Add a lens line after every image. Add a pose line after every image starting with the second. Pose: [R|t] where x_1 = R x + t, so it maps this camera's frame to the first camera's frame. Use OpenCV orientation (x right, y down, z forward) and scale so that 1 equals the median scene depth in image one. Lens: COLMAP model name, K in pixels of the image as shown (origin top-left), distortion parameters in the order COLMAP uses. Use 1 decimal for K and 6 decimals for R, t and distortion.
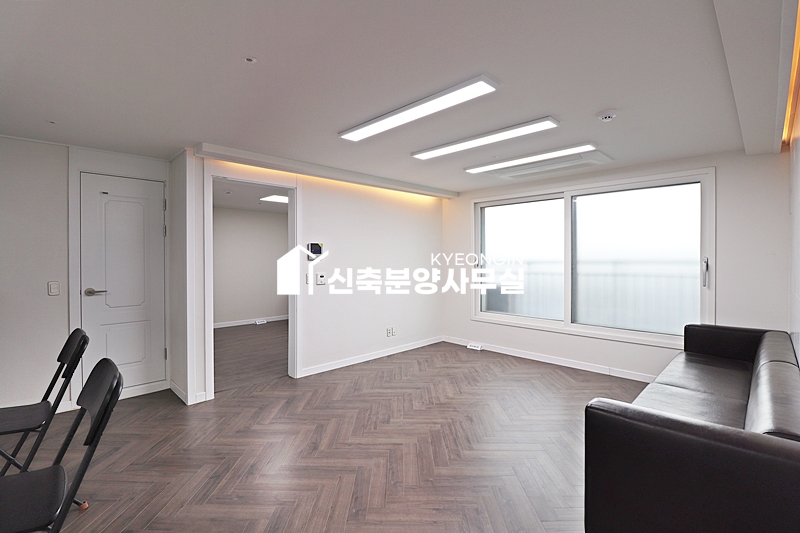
lens RADIAL K [[369.4, 0, 397.2], [0, 369.4, 260.2], [0, 0, 1]] dist [-0.002966, -0.010844]
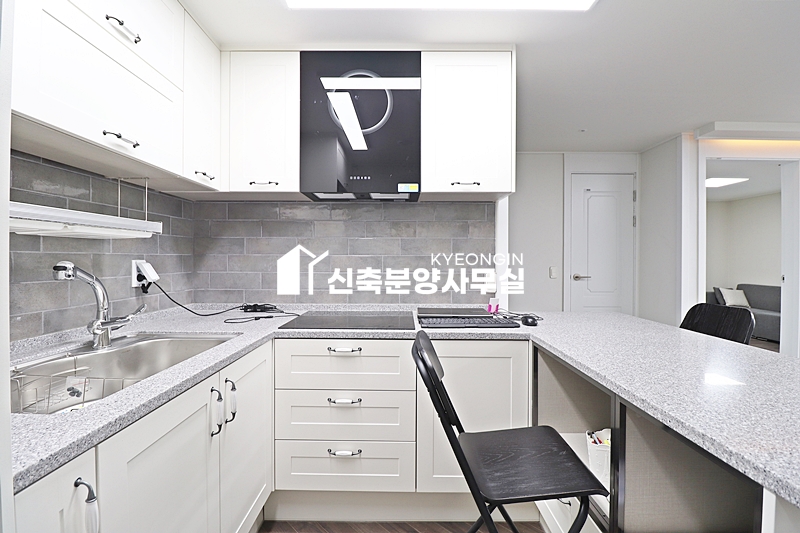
lens RADIAL K [[369.4, 0, 397.2], [0, 369.4, 260.2], [0, 0, 1]] dist [-0.002966, -0.010844]
pose [[0.702336, 0.005953, -0.711820, -0.386483], [-0.008578, 0.999963, -0.000101, 0.035869], [0.711794, 0.006177, 0.702362, -0.202343]]
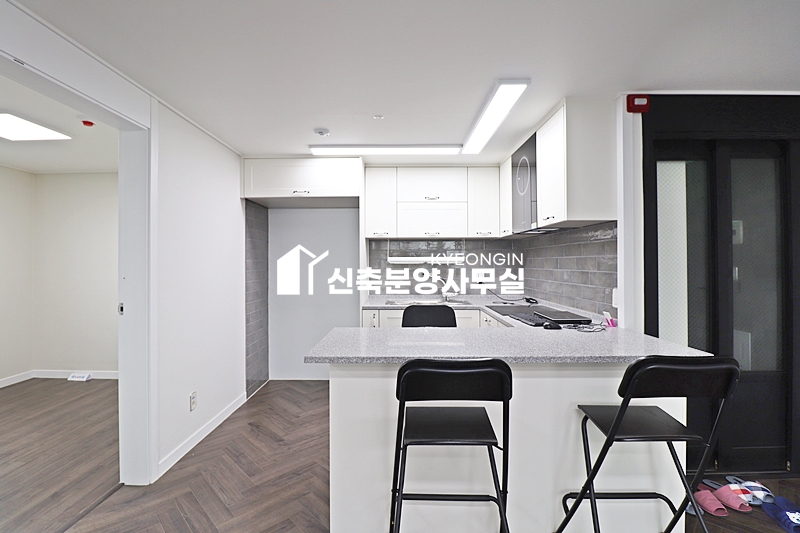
lens RADIAL K [[373.5, 0, 397.6], [0, 373.5, 261.3], [0, 0, 1]] dist [-0.001959, -0.011415]
pose [[-0.713887, 0.001926, -0.700258, 0.022244], [0.002831, 0.999996, -0.000136, 0.006265], [0.700255, -0.002080, -0.713890, 0.558054]]
